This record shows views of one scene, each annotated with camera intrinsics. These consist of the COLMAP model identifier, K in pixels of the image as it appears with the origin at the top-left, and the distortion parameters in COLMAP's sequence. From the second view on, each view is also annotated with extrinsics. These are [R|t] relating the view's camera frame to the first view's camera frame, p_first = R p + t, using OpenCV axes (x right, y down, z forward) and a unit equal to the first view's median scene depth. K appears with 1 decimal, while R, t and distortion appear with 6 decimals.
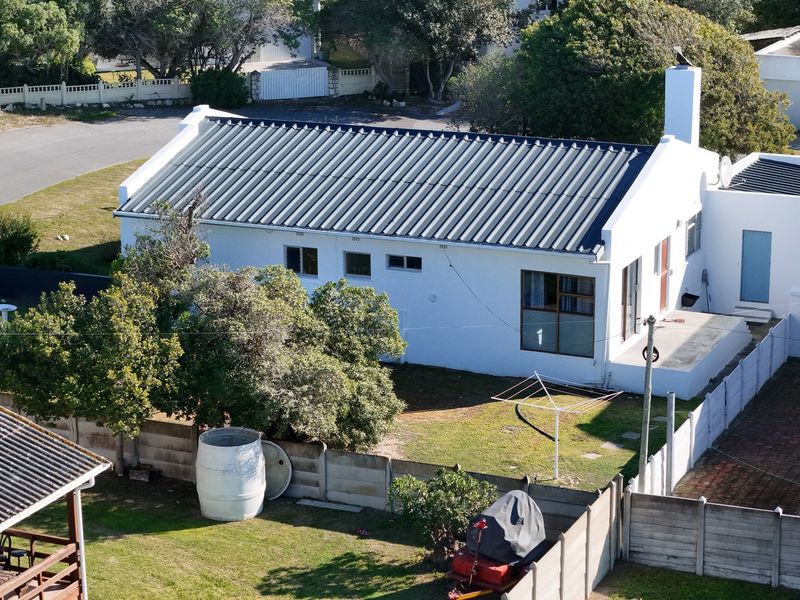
lens RADIAL K [[2142.3, 0, 400.0], [0, 2142.3, 300.0], [0, 0, 1]] dist [-0.190724, 0.456756]
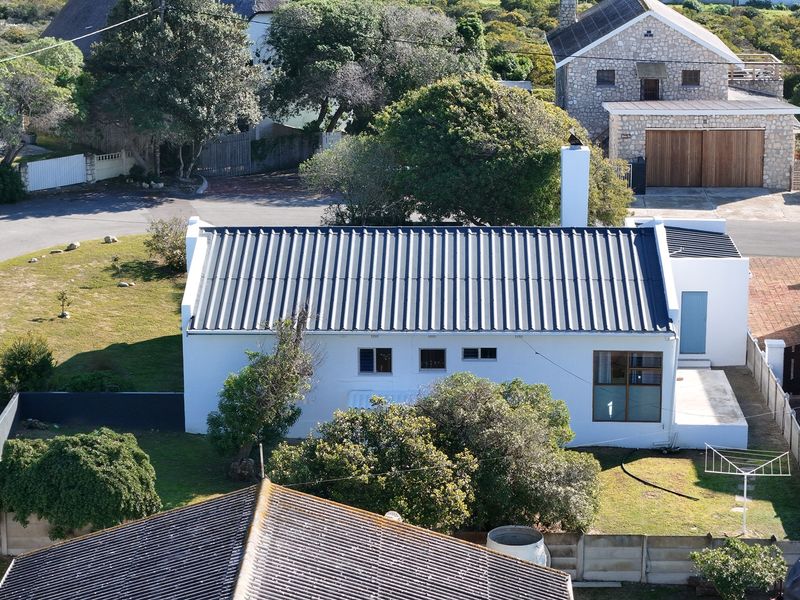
lens RADIAL K [[2142.3, 0, 400.0], [0, 2142.3, 300.0], [0, 0, 1]] dist [-0.190724, 0.456756]
pose [[0.930364, -0.089426, 0.355563, -0.430144], [0.090841, 0.995784, 0.012750, -0.063603], [-0.355204, 0.020438, 0.934565, -0.007818]]
